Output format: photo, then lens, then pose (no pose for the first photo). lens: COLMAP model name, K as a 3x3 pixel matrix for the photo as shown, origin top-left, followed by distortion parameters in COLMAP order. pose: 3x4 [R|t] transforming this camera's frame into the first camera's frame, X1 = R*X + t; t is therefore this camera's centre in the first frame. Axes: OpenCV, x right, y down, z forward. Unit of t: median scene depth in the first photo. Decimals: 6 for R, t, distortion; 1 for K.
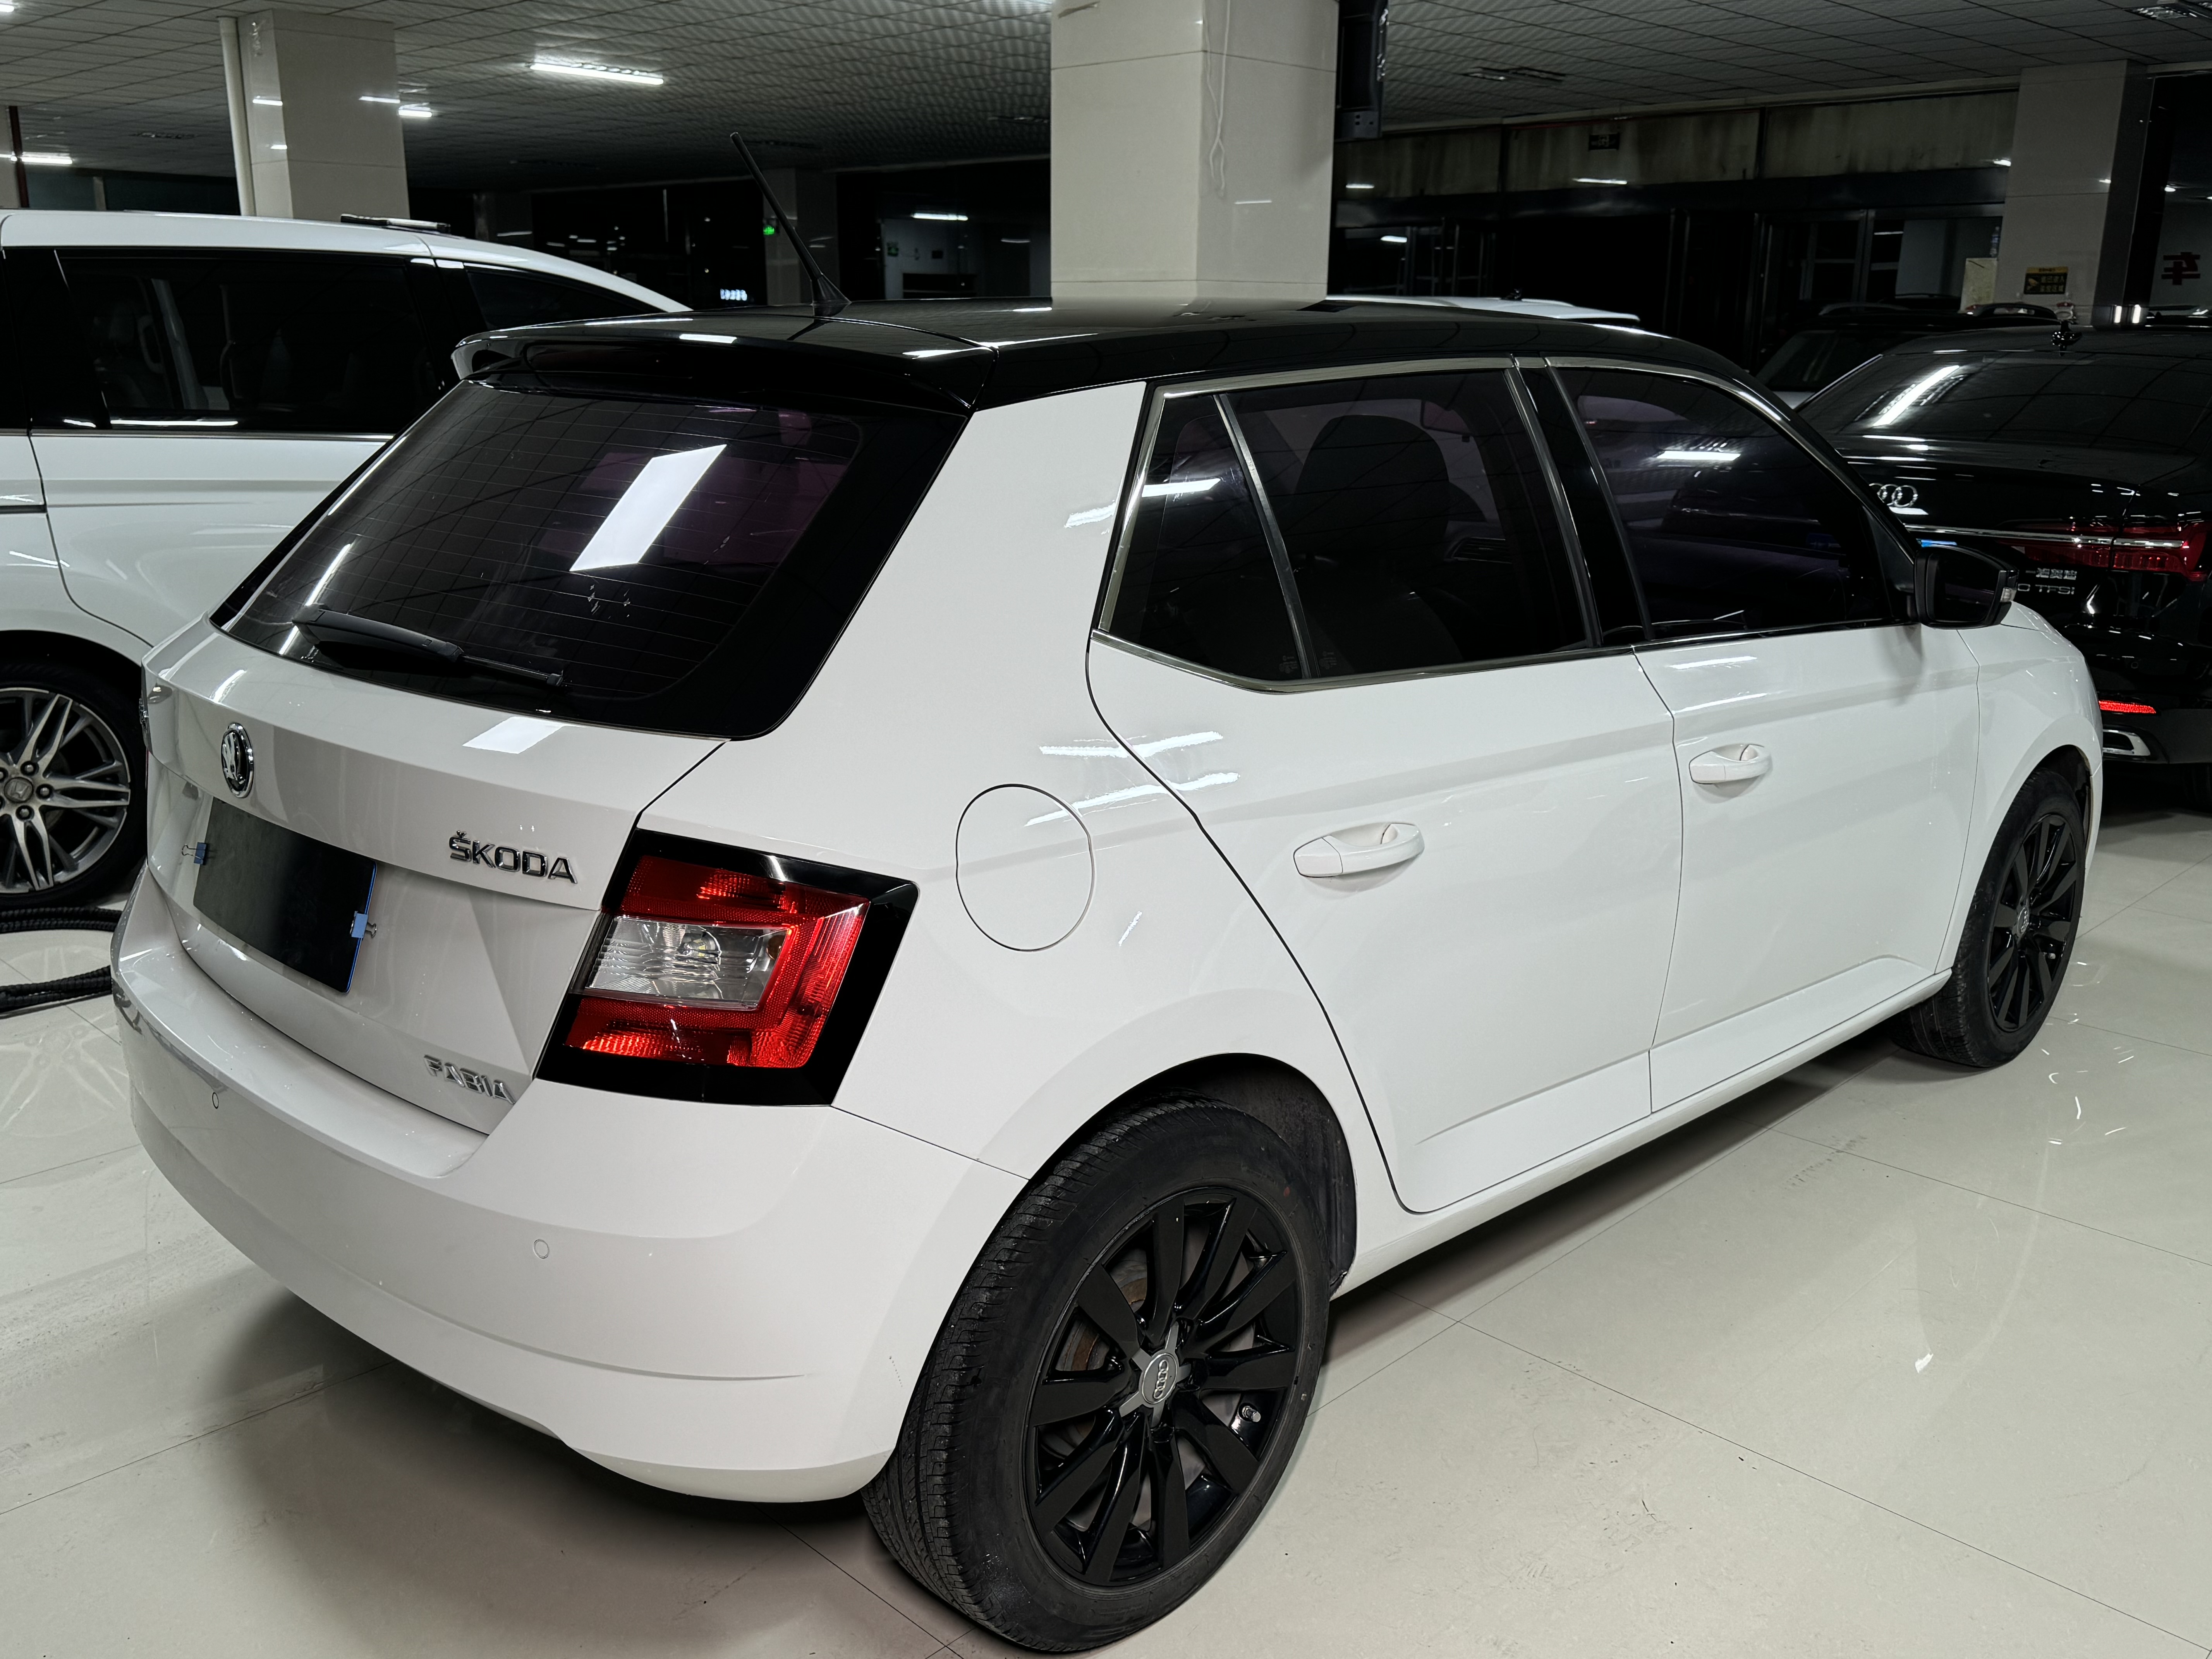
lens RADIAL K [[1927.6, 0, 1115.3], [0, 1927.6, 829.0], [0, 0, 1]] dist [0.032267, -0.050115]
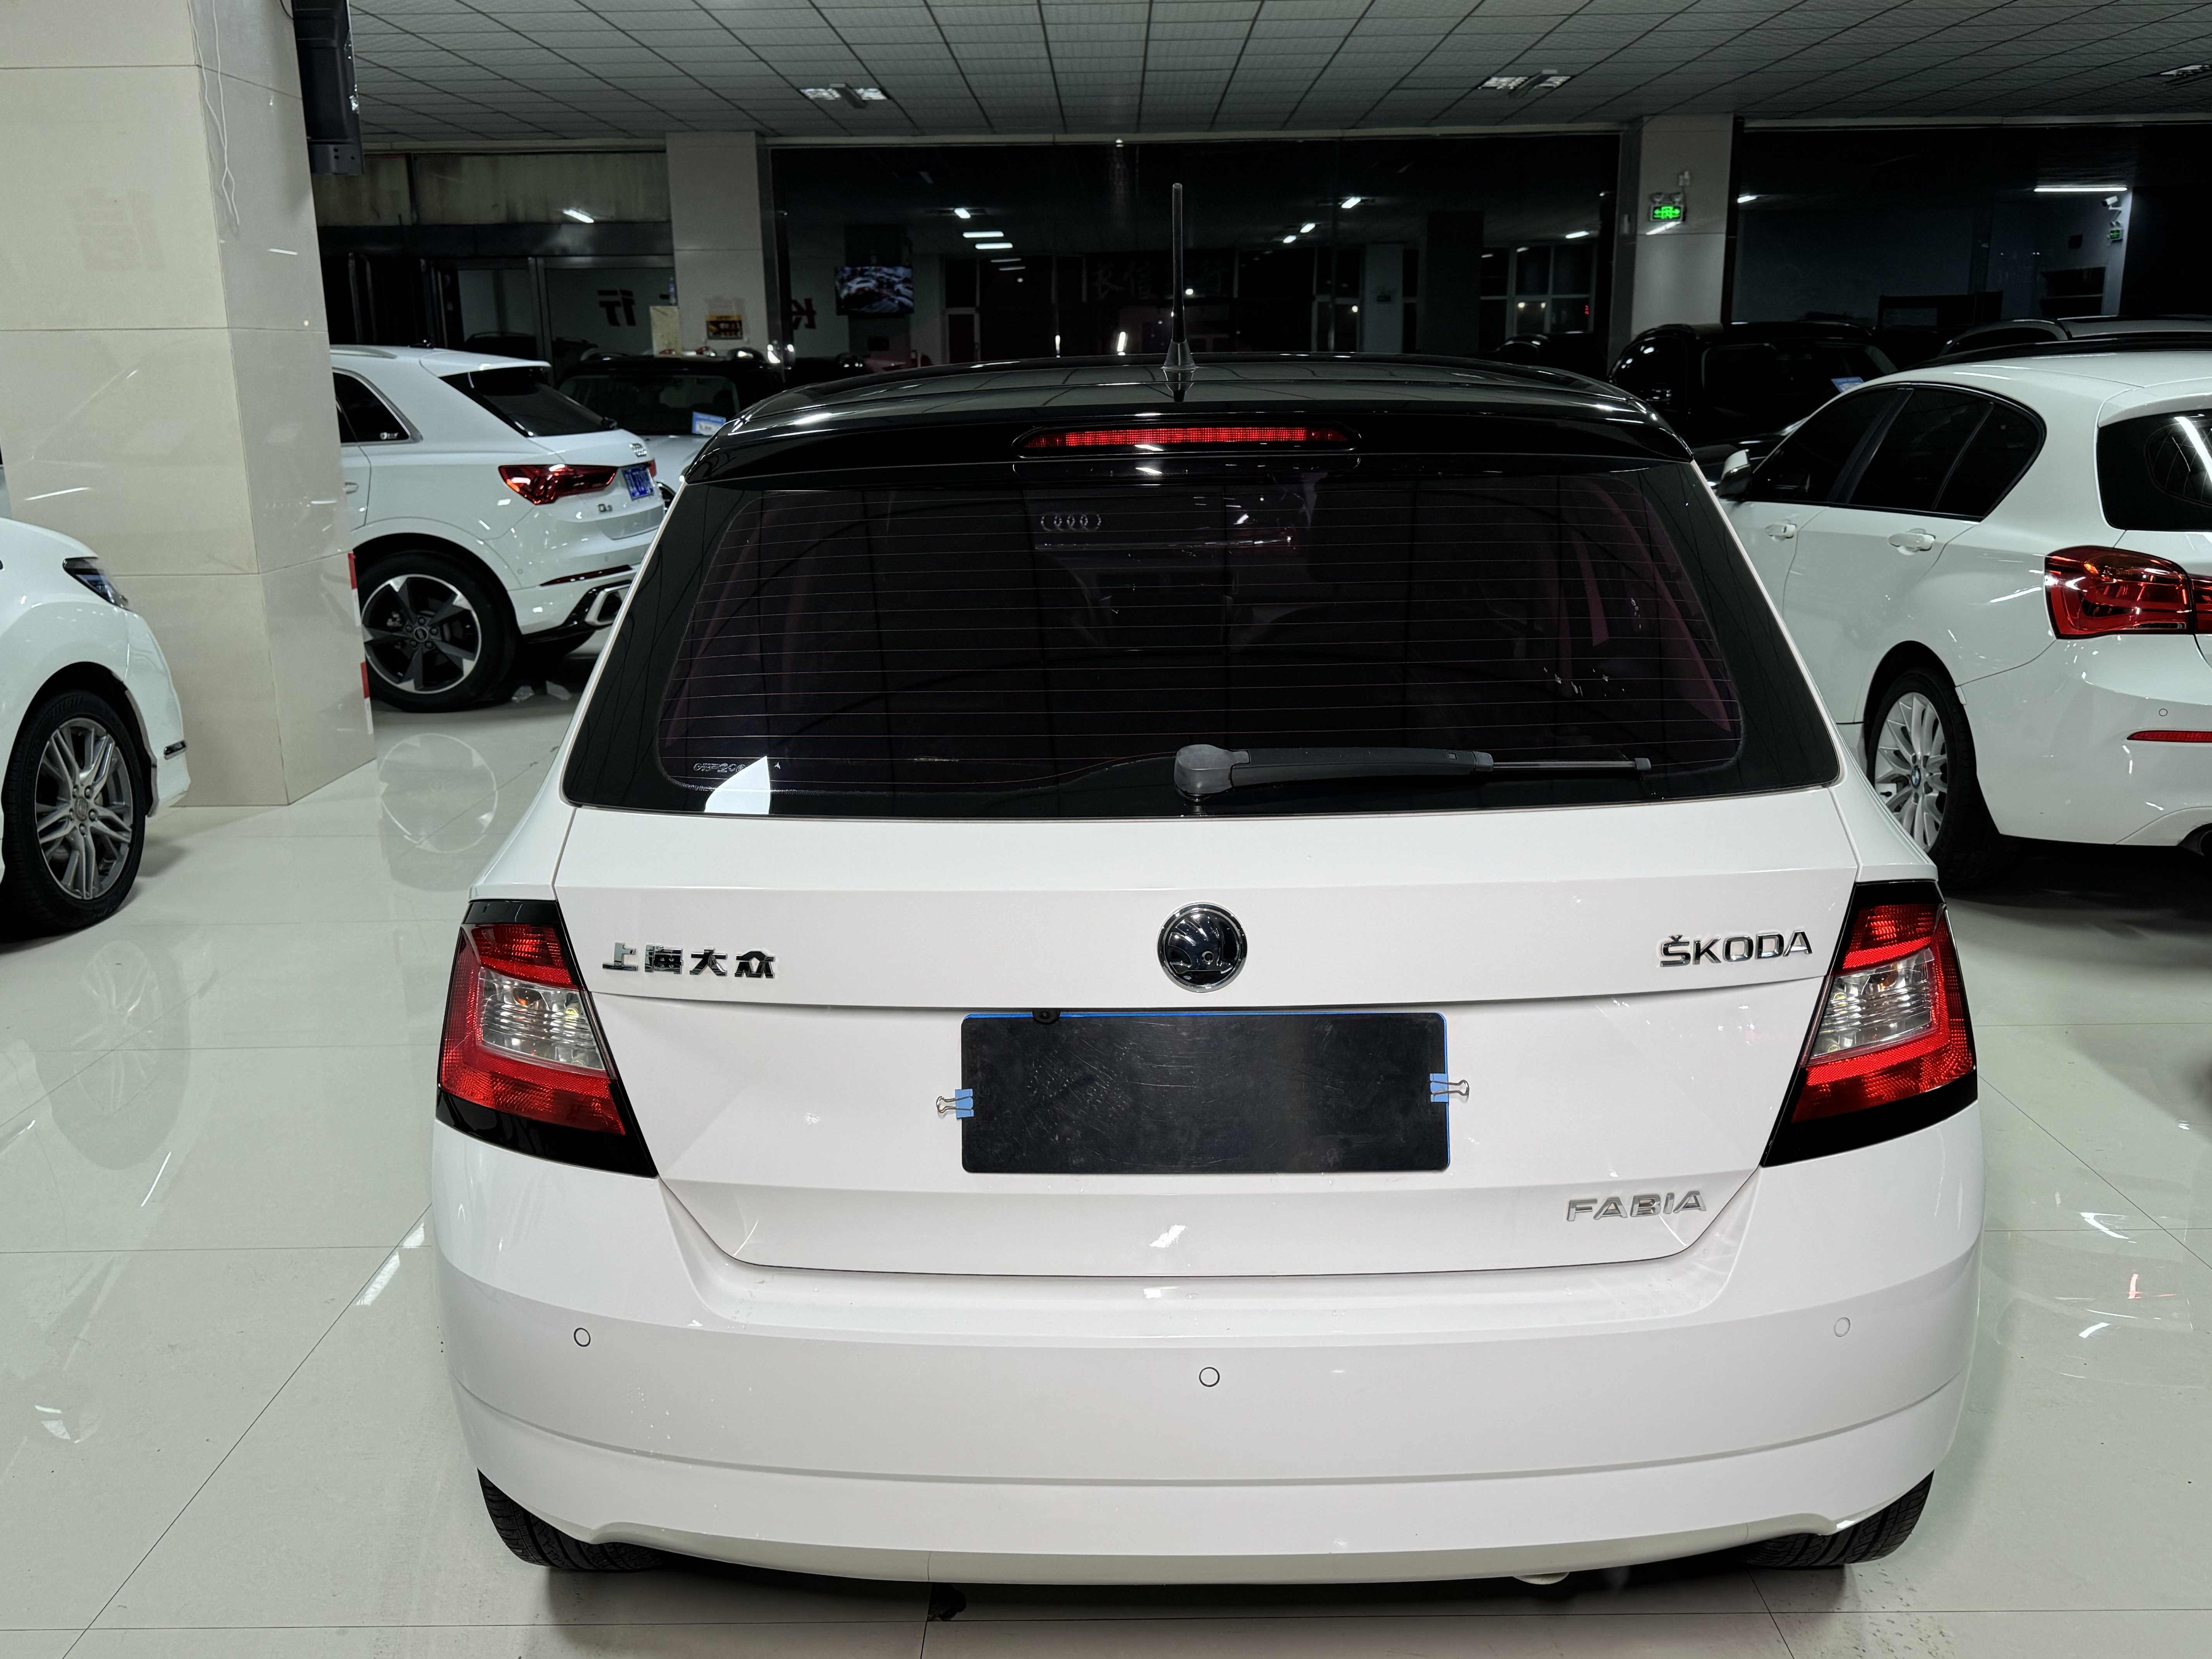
lens RADIAL K [[1927.6, 0, 1080.6], [0, 1927.6, 856.7], [0, 0, 1]] dist [0.032267, -0.050115]
pose [[0.721520, -0.187518, 0.666518, -0.164351], [0.192734, 0.978976, 0.066786, -0.021729], [-0.665028, 0.080273, 0.742492, 0.070071]]
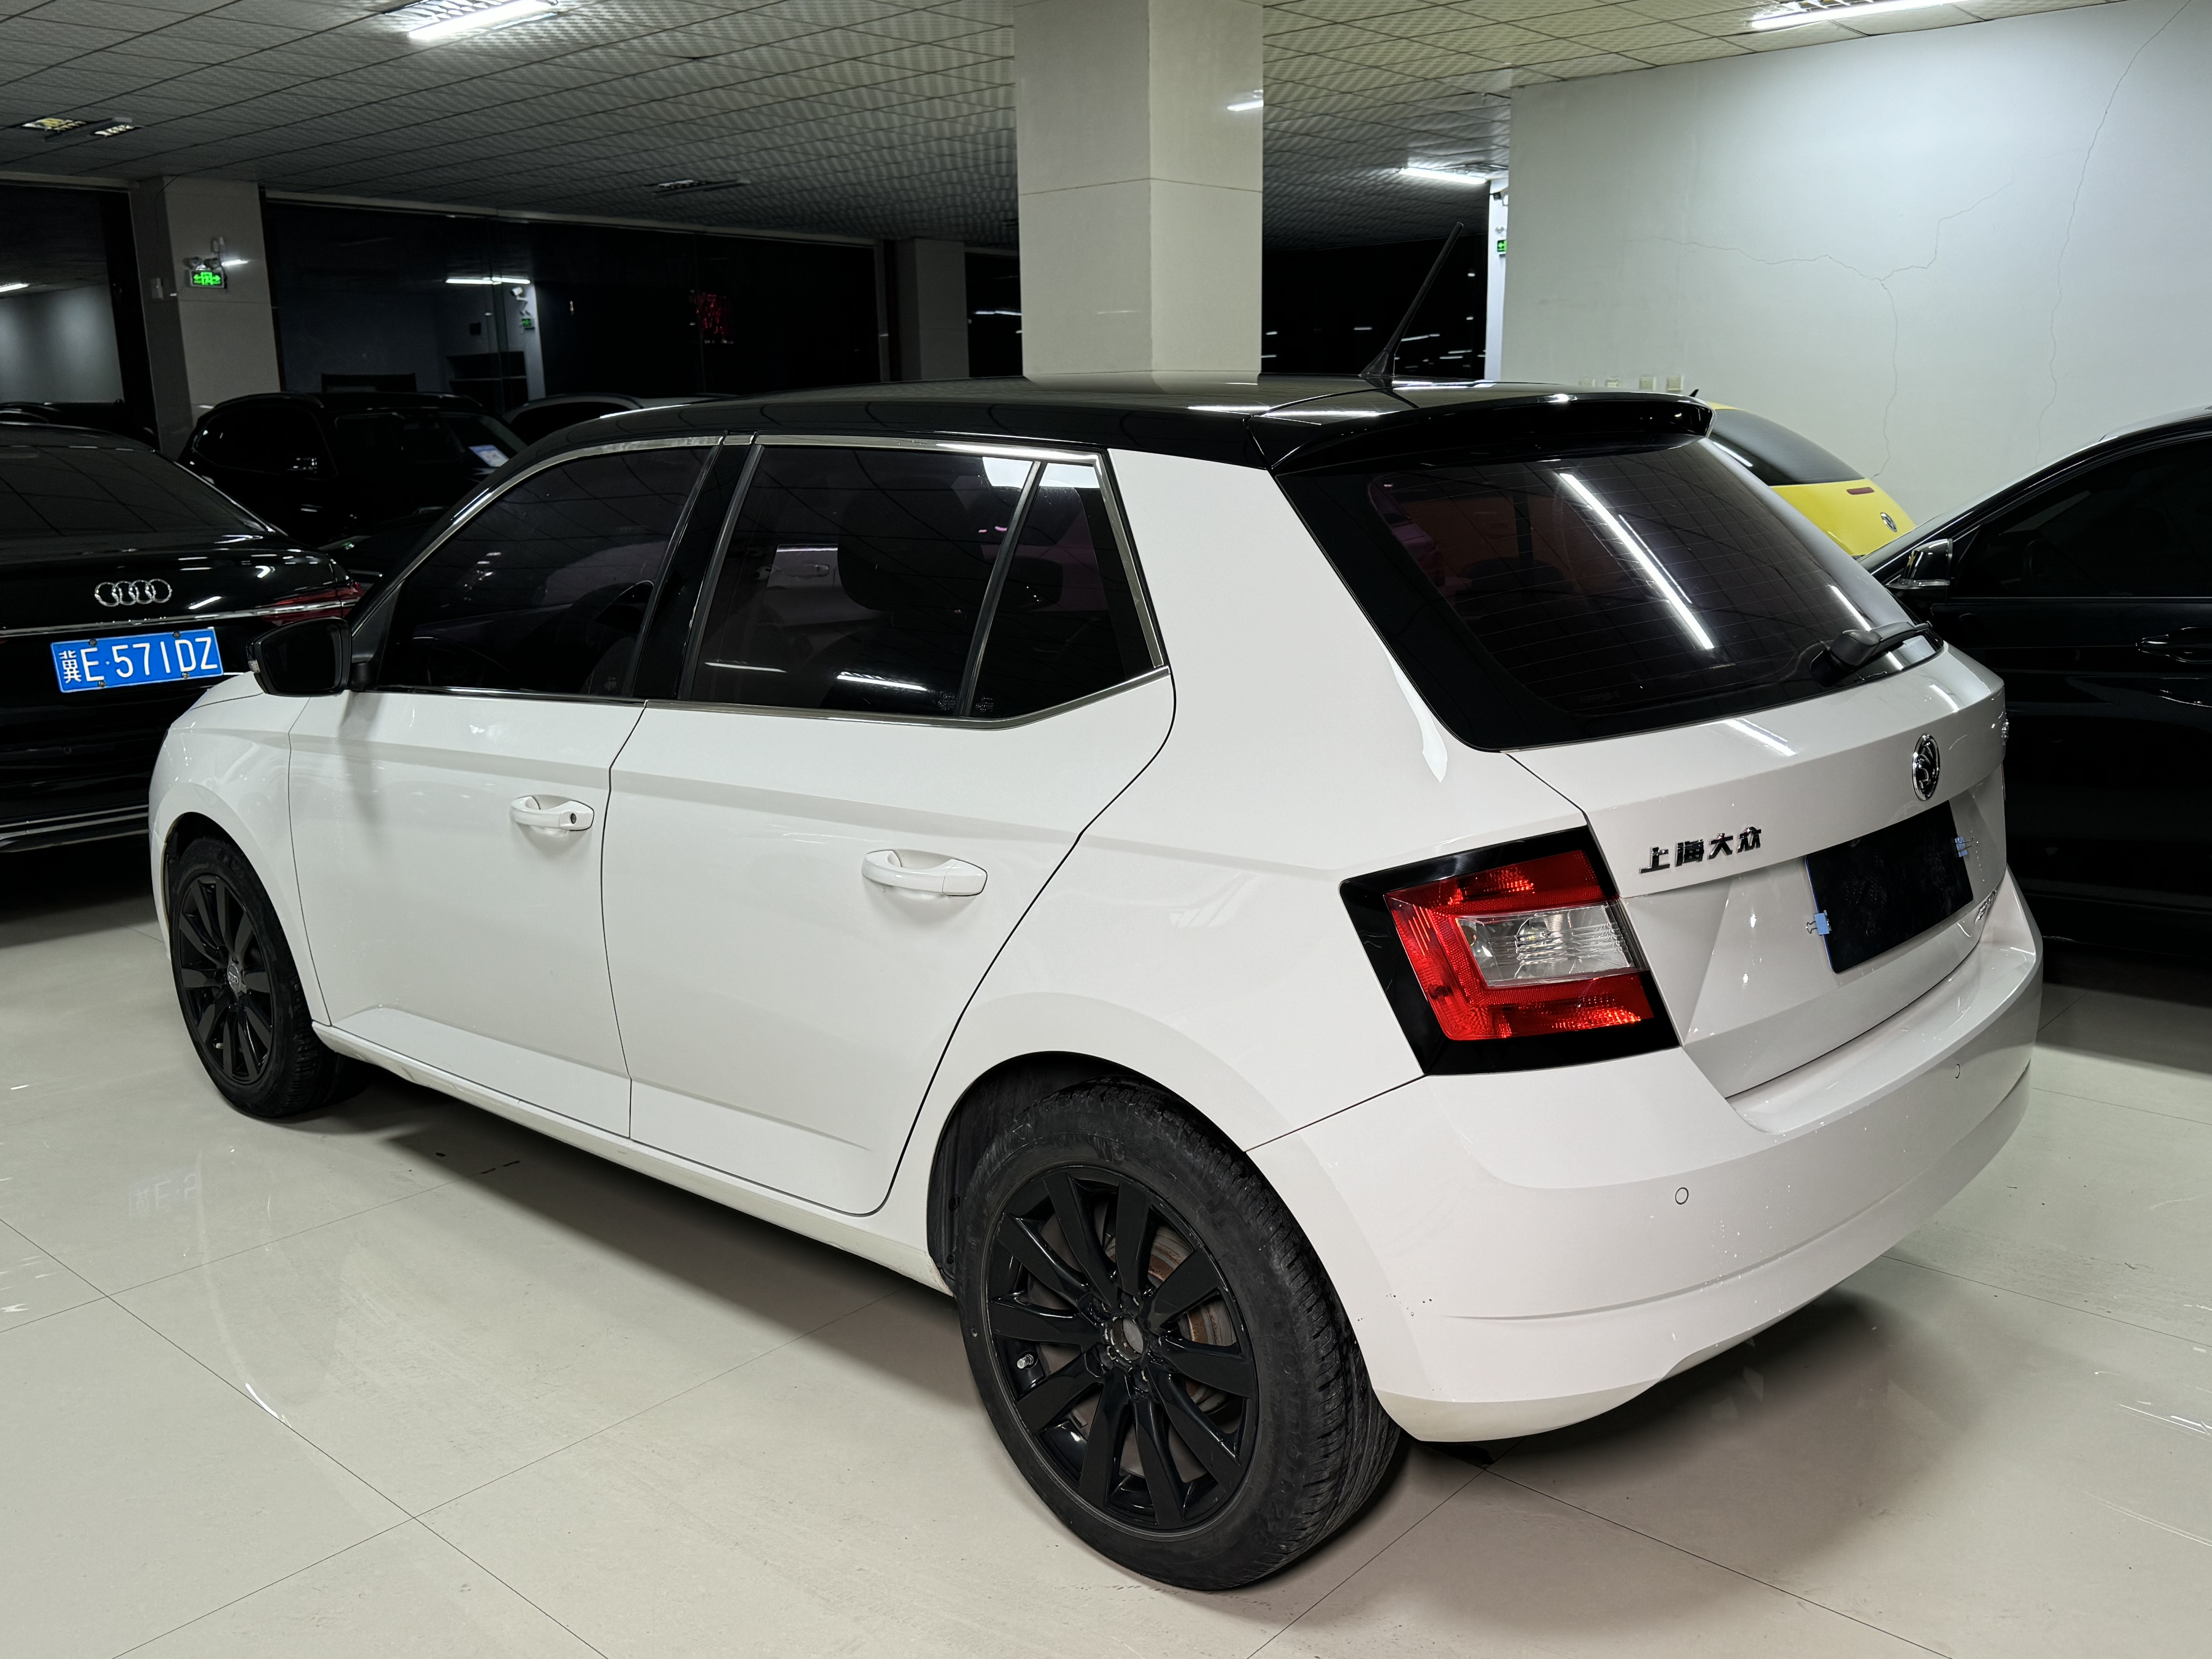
lens RADIAL K [[1927.6, 0, 1127.7], [0, 1927.6, 848.2], [0, 0, 1]] dist [0.032267, -0.050115]
pose [[-0.043270, -0.221367, 0.974230, -0.245485], [0.263122, 0.938191, 0.224865, -0.057583], [-0.963792, 0.266071, 0.017651, 0.222897]]
